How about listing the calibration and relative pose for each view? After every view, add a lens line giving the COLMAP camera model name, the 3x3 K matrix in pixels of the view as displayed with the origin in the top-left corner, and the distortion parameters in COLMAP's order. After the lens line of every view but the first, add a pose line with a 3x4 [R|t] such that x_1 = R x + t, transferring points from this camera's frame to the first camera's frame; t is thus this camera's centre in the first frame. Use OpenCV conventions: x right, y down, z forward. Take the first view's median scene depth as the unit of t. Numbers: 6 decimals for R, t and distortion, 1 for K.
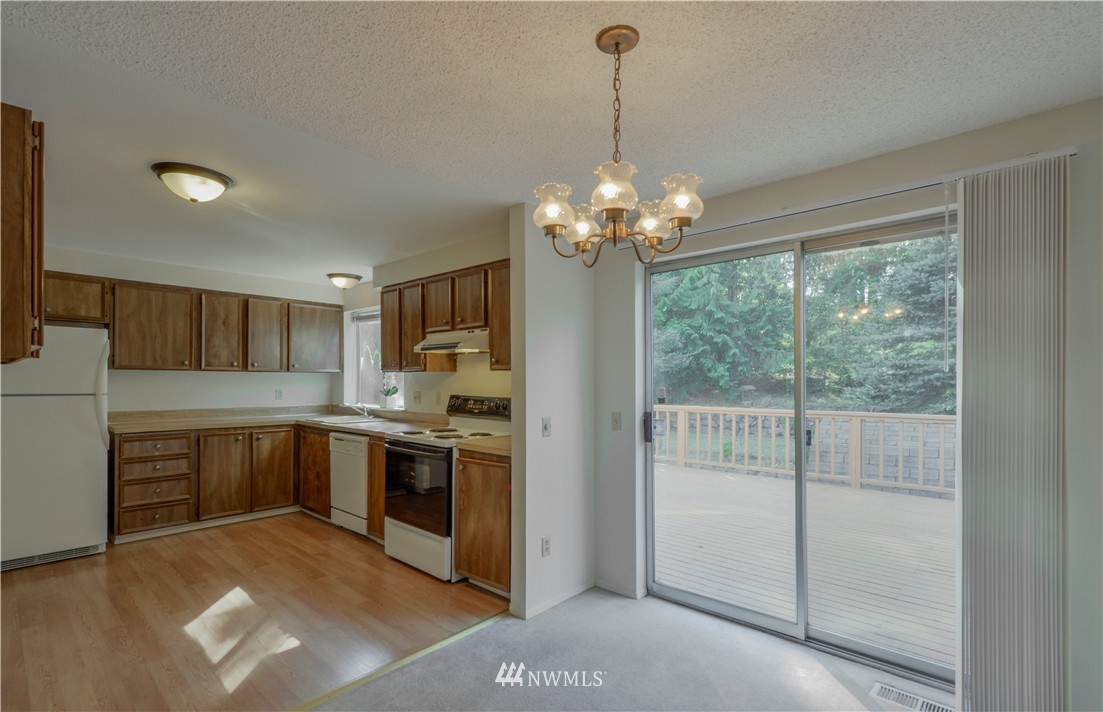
lens RADIAL K [[517.0, 0, 548.3], [0, 517.0, 373.0], [0, 0, 1]] dist [-0.000814, 0.000390]
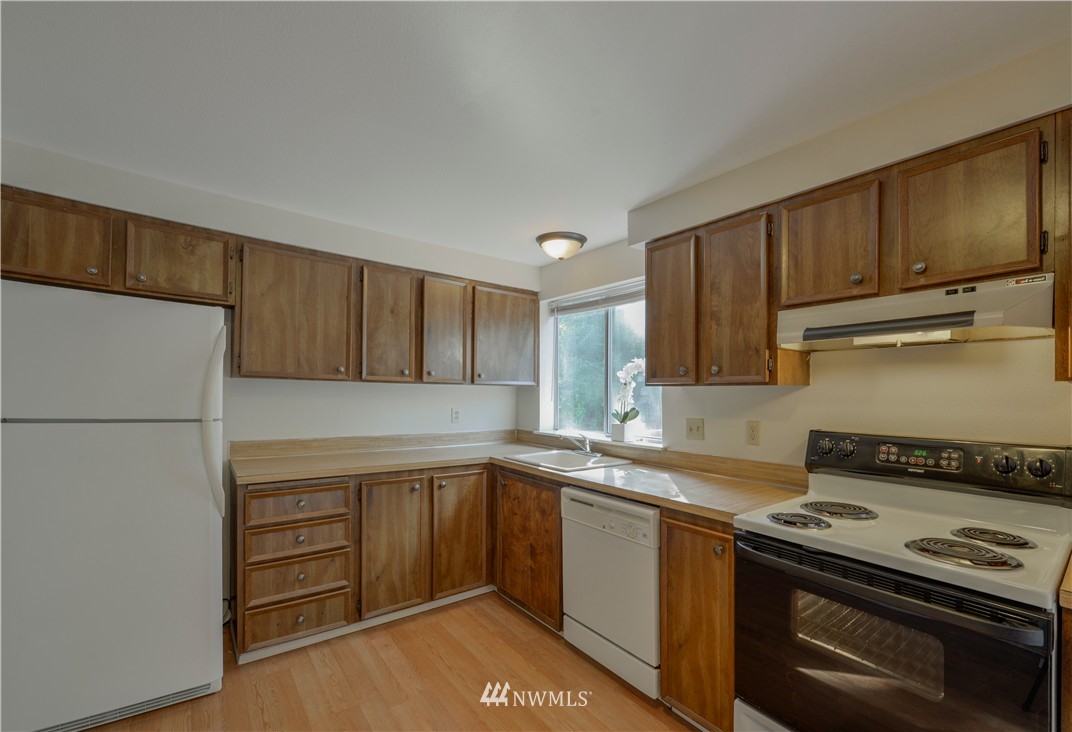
lens RADIAL K [[442.2, 0, 538.5], [0, 442.2, 392.0], [0, 0, 1]] dist [-0.023713, -0.000326]
pose [[0.984033, 0.009105, -0.177750, -0.355830], [-0.007696, 0.999933, 0.008618, 0.002403], [0.177817, -0.007112, 0.984038, 0.495015]]
